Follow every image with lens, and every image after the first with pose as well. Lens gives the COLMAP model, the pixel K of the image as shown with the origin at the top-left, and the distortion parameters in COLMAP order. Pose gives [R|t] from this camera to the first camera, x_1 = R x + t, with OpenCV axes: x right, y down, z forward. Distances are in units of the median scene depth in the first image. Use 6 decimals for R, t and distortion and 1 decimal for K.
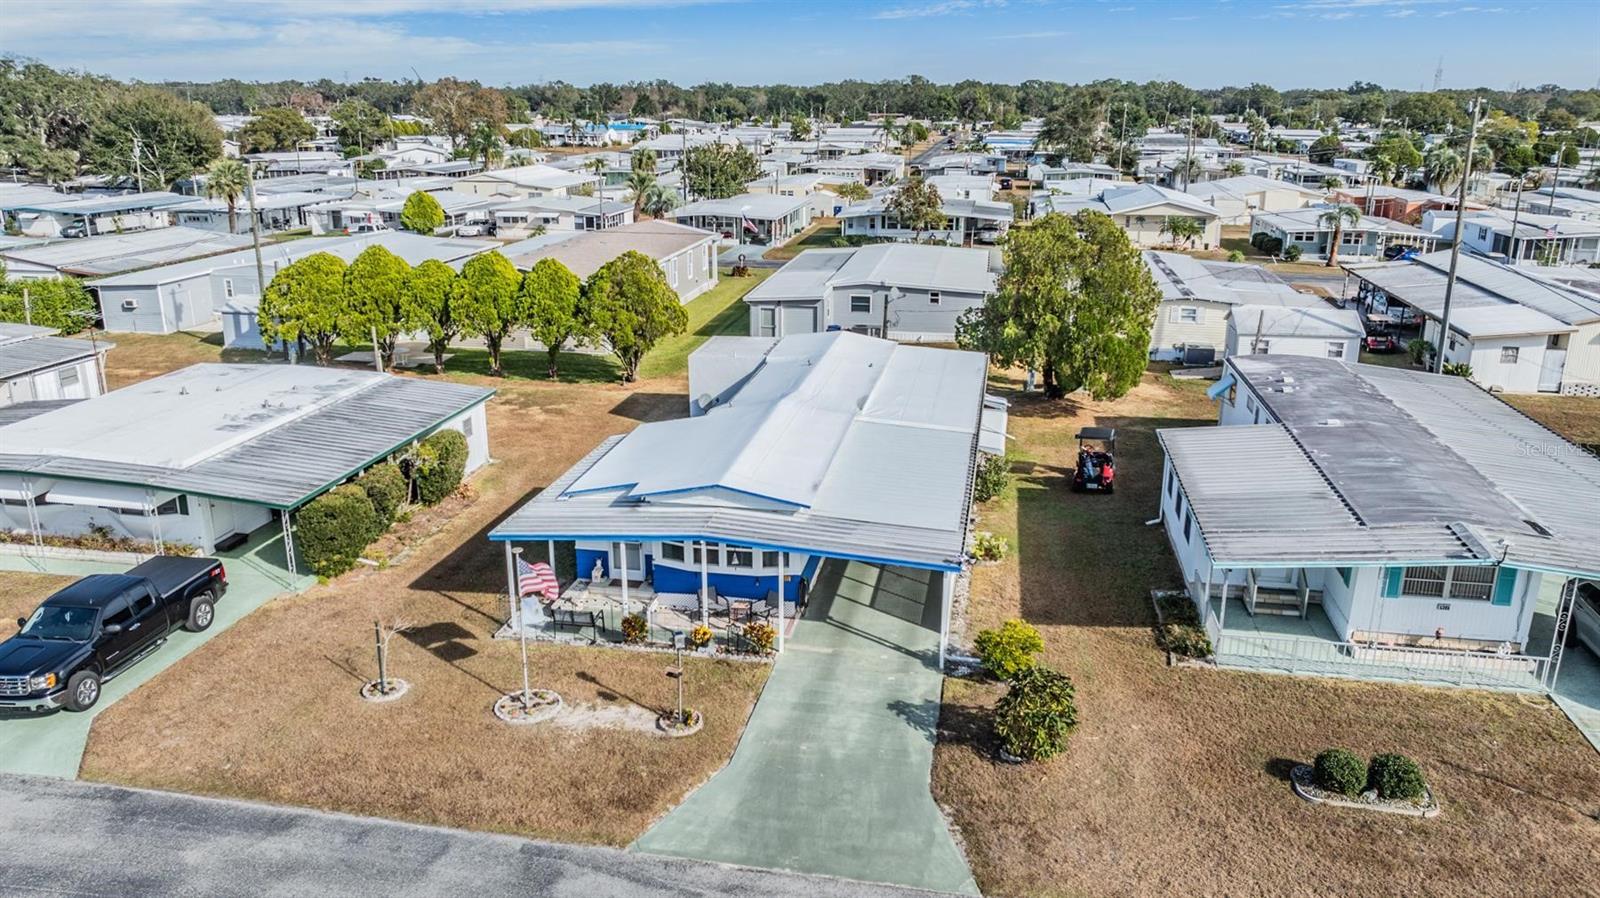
lens RADIAL K [[1163.2, 0, 800.0], [0, 1163.2, 449.0], [0, 0, 1]] dist [-0.017244, -0.000581]
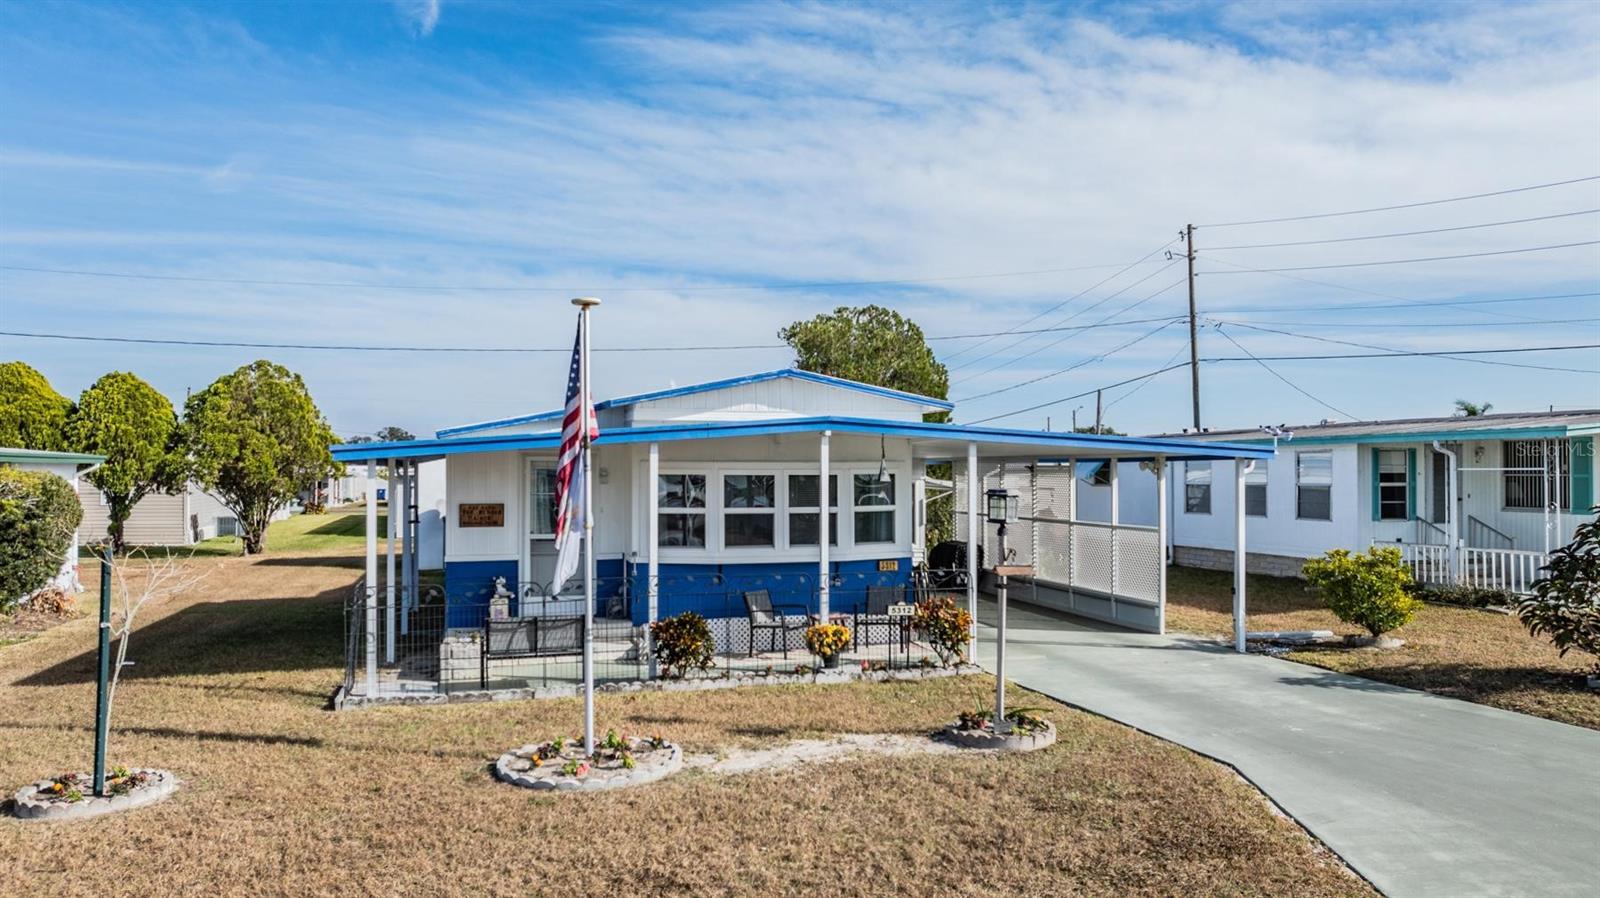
lens RADIAL K [[1123.0, 0, 800.4], [0, 1123.0, 552.7], [0, 0, 1]] dist [-0.008601, -0.002065]
pose [[0.896637, -0.037718, 0.441156, -0.241478], [0.134989, 0.972217, -0.191238, 0.172508], [-0.421687, 0.231022, 0.876818, 0.482499]]
